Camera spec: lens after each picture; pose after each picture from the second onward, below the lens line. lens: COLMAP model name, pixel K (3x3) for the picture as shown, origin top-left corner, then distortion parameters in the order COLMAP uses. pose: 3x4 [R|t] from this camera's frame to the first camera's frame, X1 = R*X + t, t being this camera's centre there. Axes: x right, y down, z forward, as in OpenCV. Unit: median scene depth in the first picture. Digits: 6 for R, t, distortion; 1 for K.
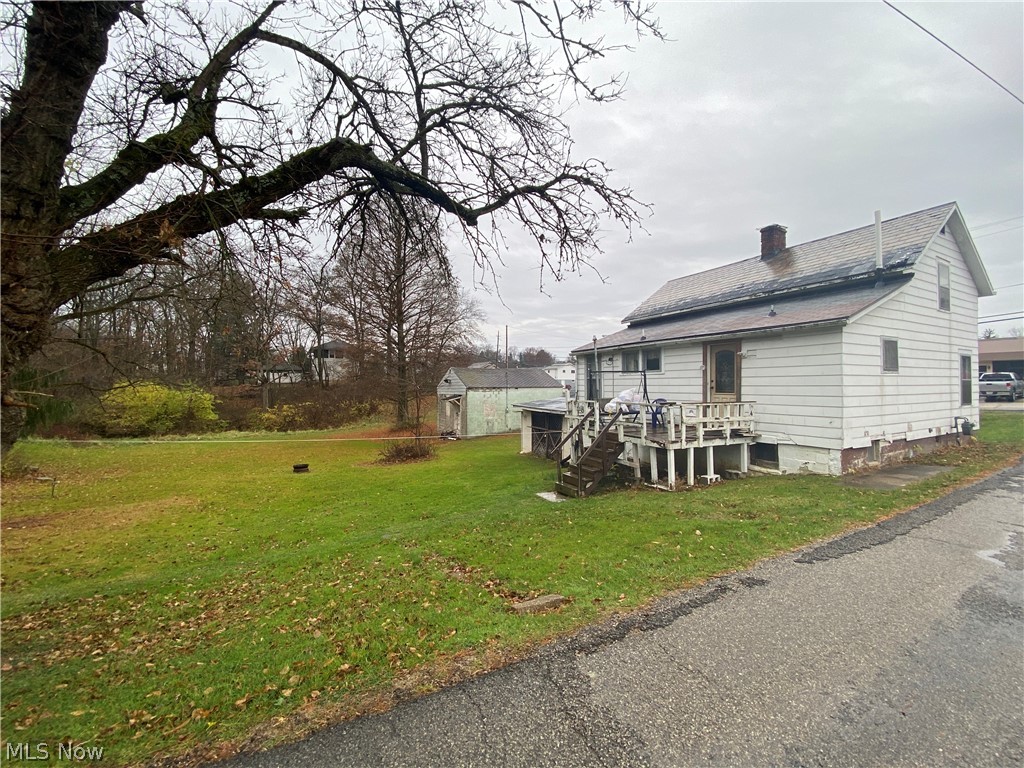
lens RADIAL K [[406.2, 0, 512.7], [0, 406.2, 381.7], [0, 0, 1]] dist [-0.024590, -0.000583]
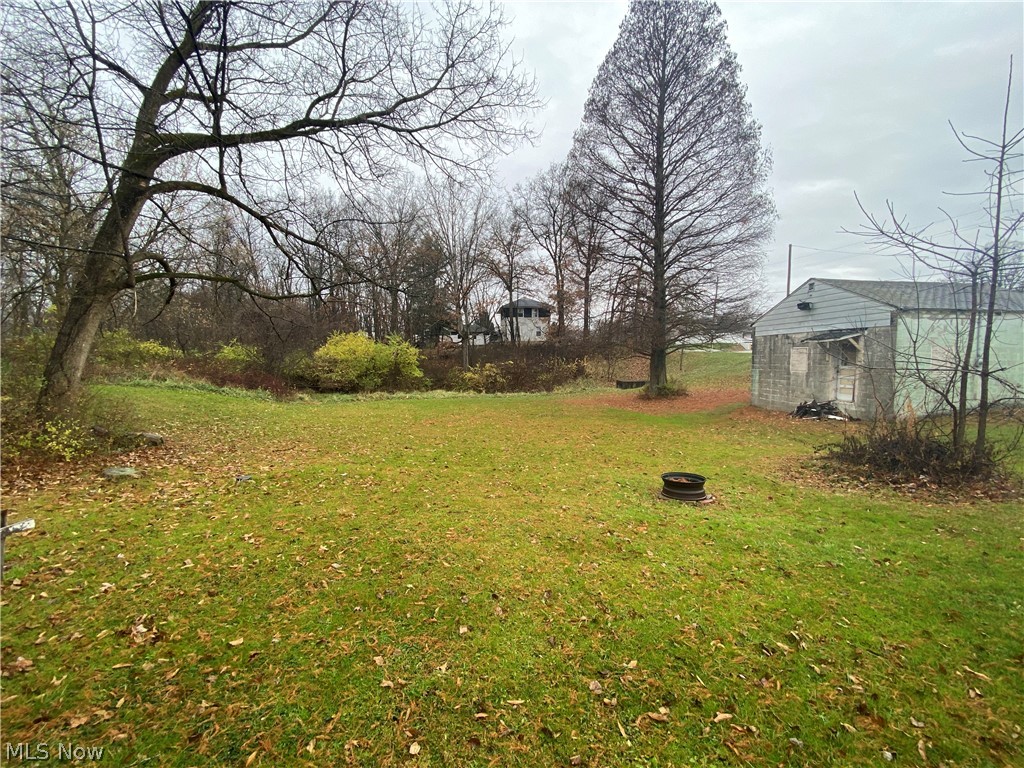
lens RADIAL K [[406.2, 0, 511.5], [0, 406.2, 391.0], [0, 0, 1]] dist [-0.024590, -0.000583]
pose [[0.922916, 0.035215, -0.383388, -0.260885], [0.001862, 0.995388, 0.095912, 0.047909], [0.384998, -0.089232, 0.918594, 0.309600]]
